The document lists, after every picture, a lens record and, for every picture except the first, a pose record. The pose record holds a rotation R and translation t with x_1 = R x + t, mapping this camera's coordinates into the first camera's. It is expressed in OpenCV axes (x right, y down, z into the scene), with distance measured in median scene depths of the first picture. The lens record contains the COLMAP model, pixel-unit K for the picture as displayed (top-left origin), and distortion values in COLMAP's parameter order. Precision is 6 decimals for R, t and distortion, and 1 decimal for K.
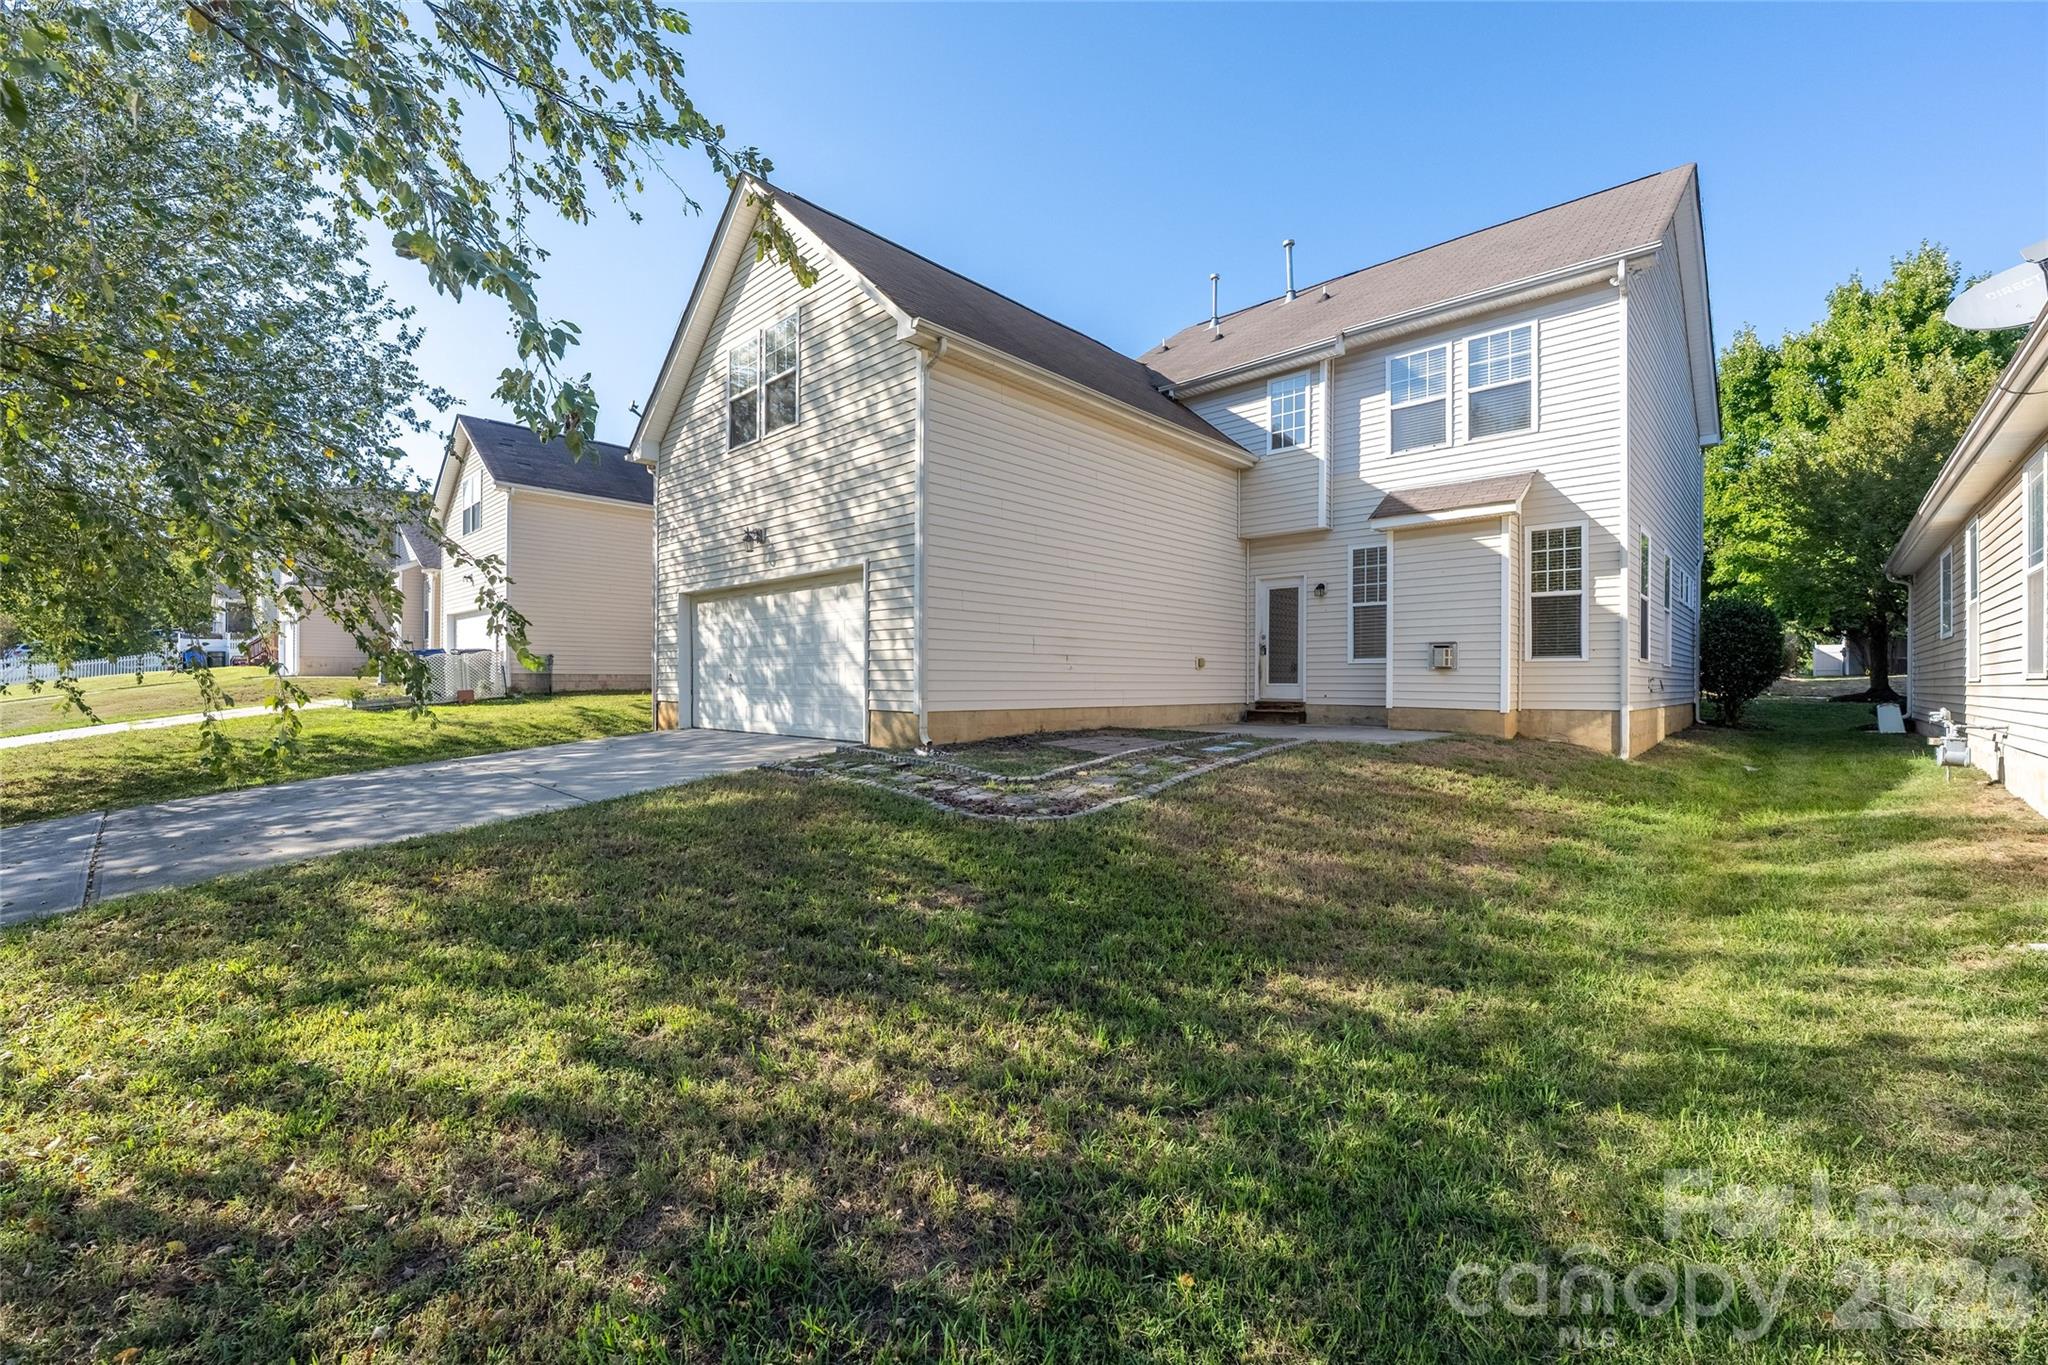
lens RADIAL K [[842.7, 0, 1034.2], [0, 842.7, 688.7], [0, 0, 1]] dist [-0.007142, 0.000551]
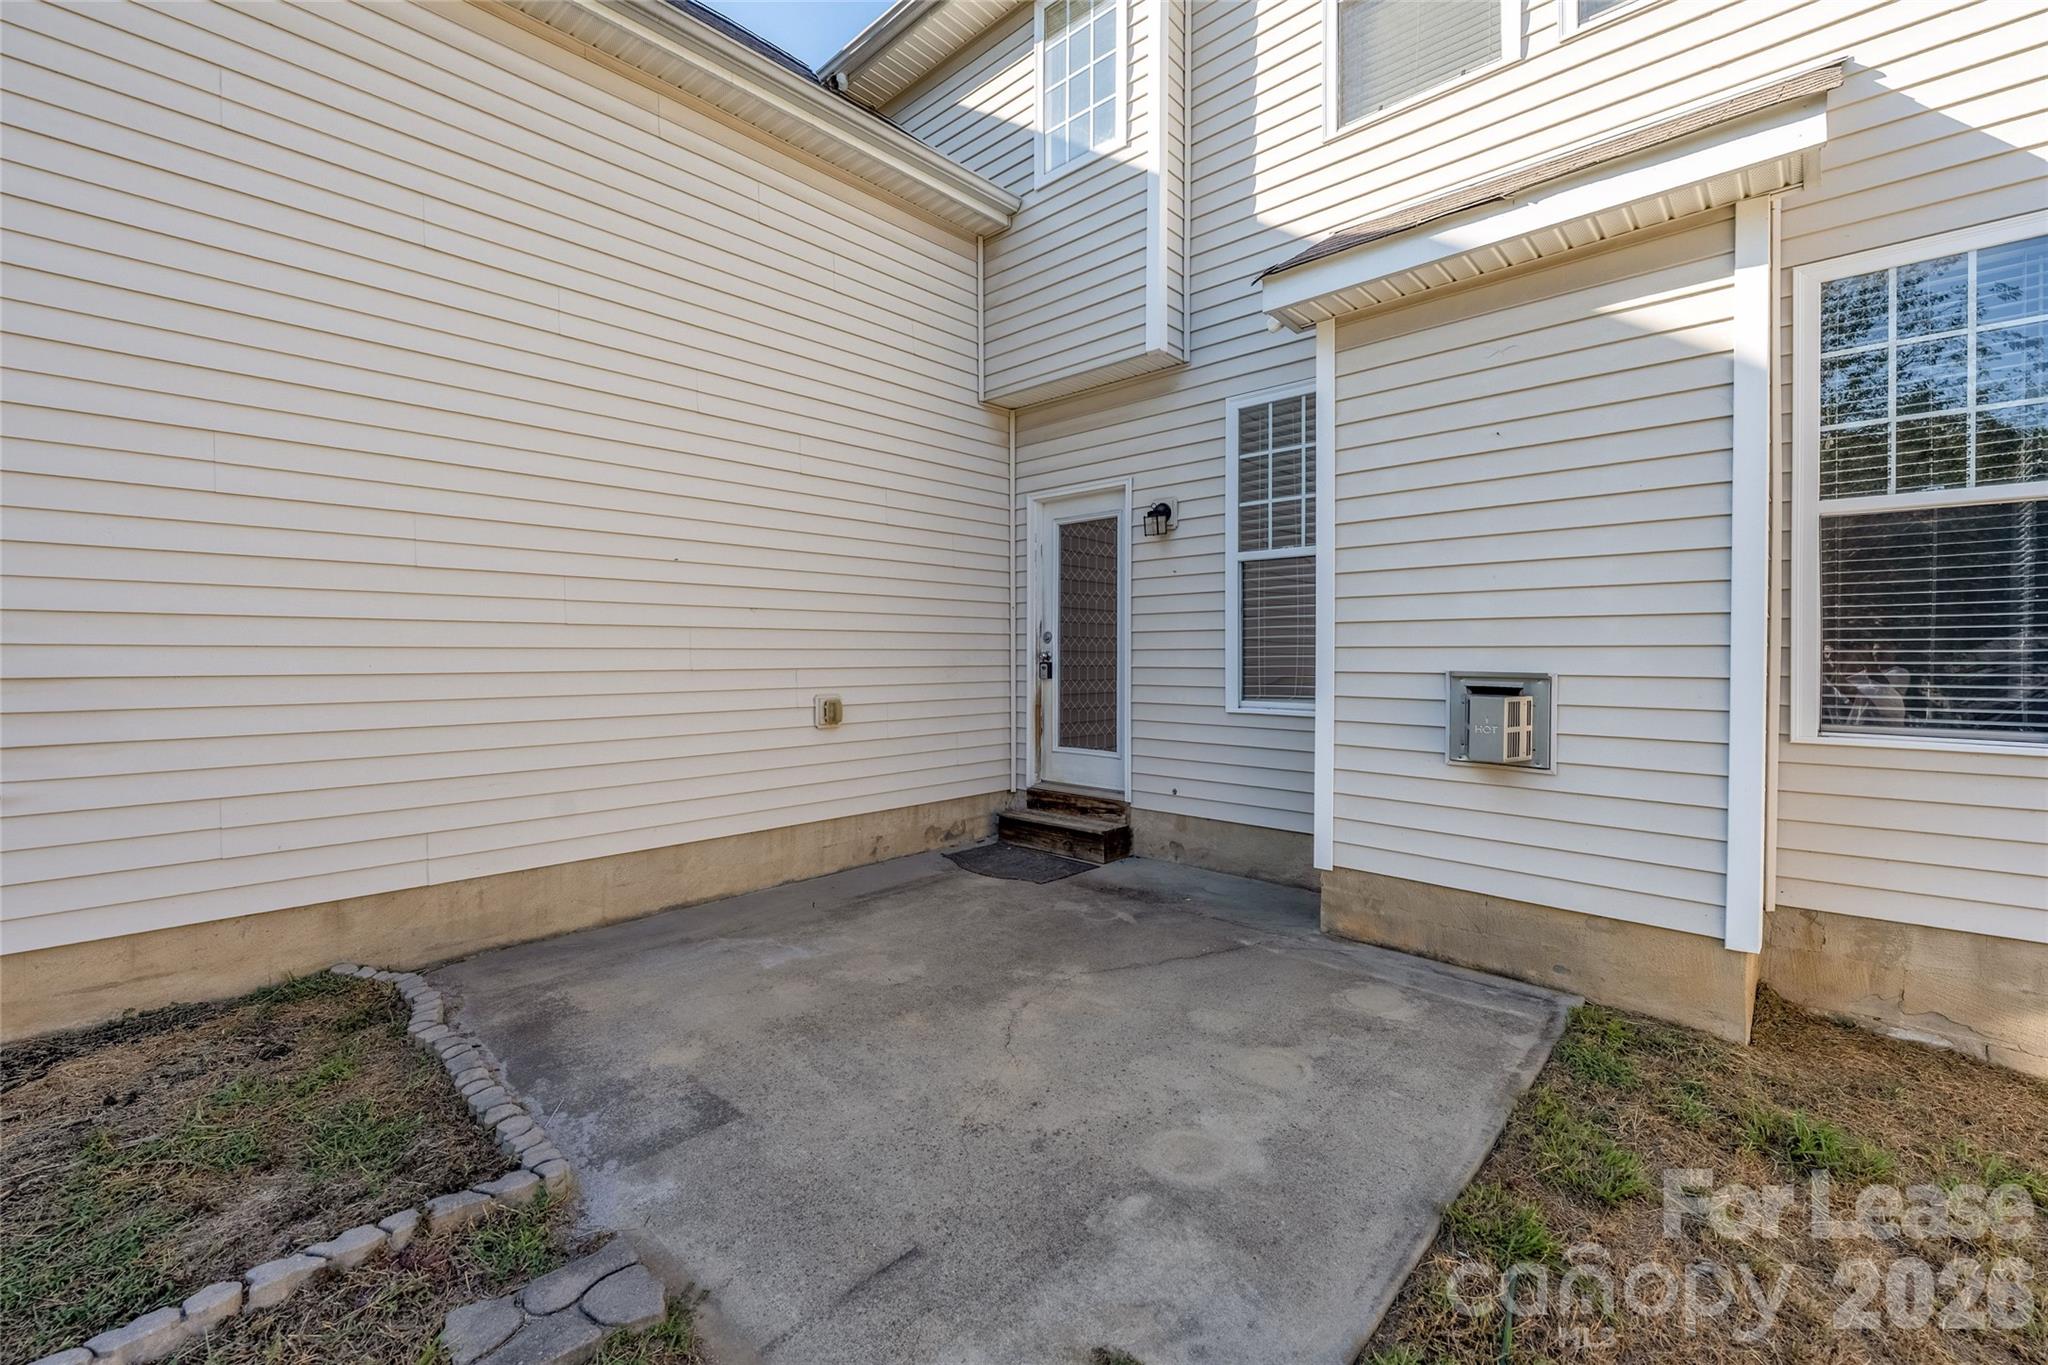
lens RADIAL K [[842.7, 0, 1017.3], [0, 842.7, 665.8], [0, 0, 1]] dist [-0.007142, 0.000551]
pose [[0.999977, -0.003156, -0.006003, 0.286082], [0.003195, 0.999975, 0.006365, -0.054527], [0.005983, -0.006384, 0.999962, 0.631605]]
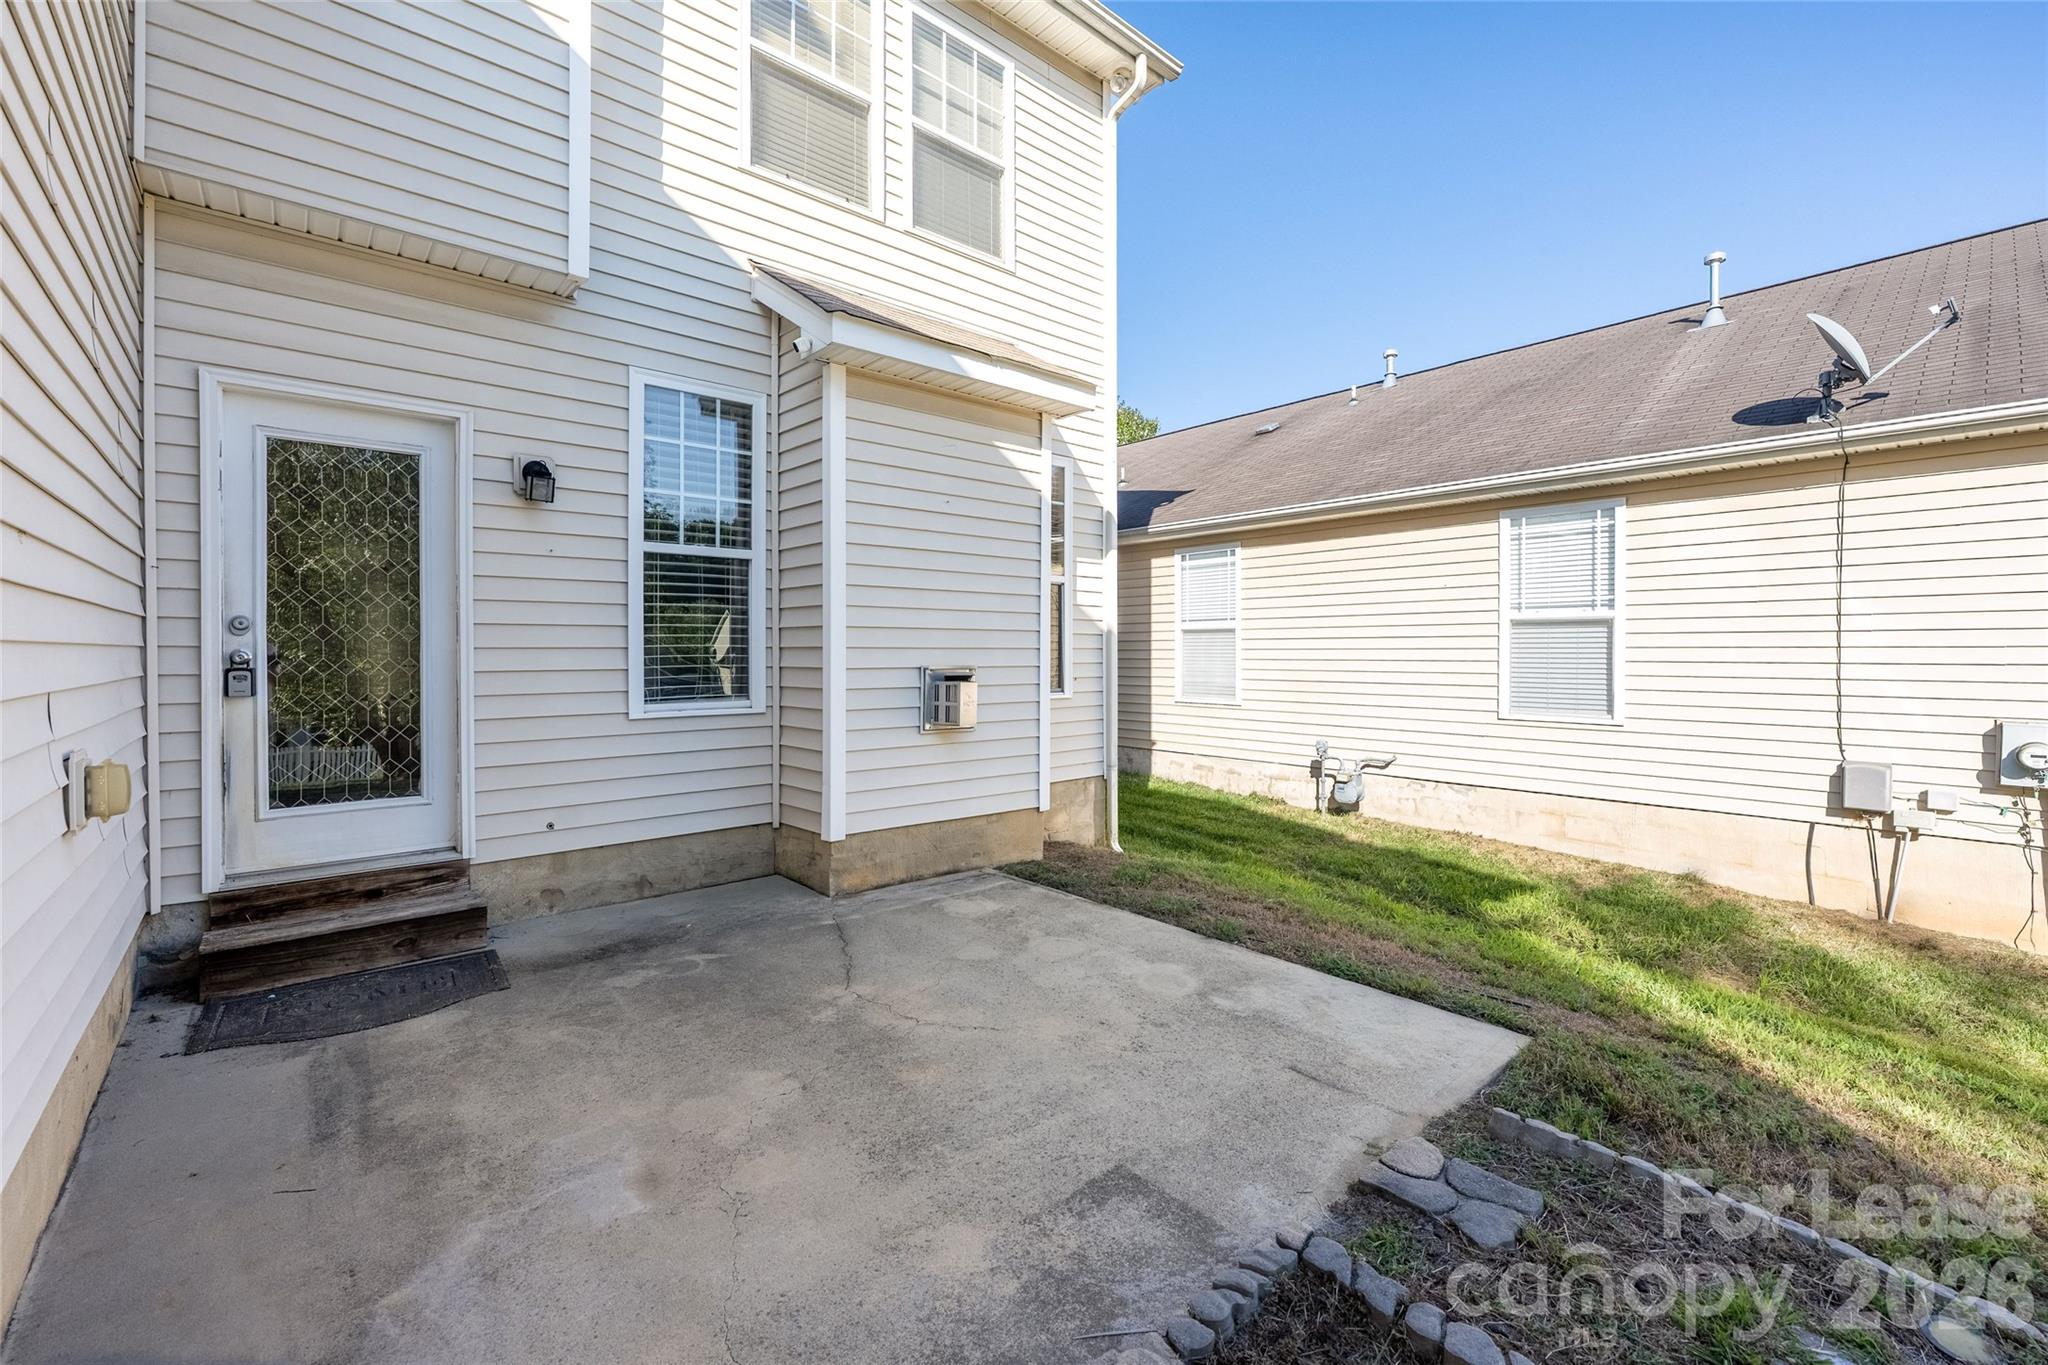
lens RADIAL K [[842.7, 0, 1052.8], [0, 842.7, 661.4], [0, 0, 1]] dist [-0.007142, 0.000551]
pose [[0.088557, -0.014618, 0.995964, 0.054886], [0.008964, 0.999864, 0.013879, -0.057161], [-0.996031, 0.007699, 0.088676, 0.815848]]
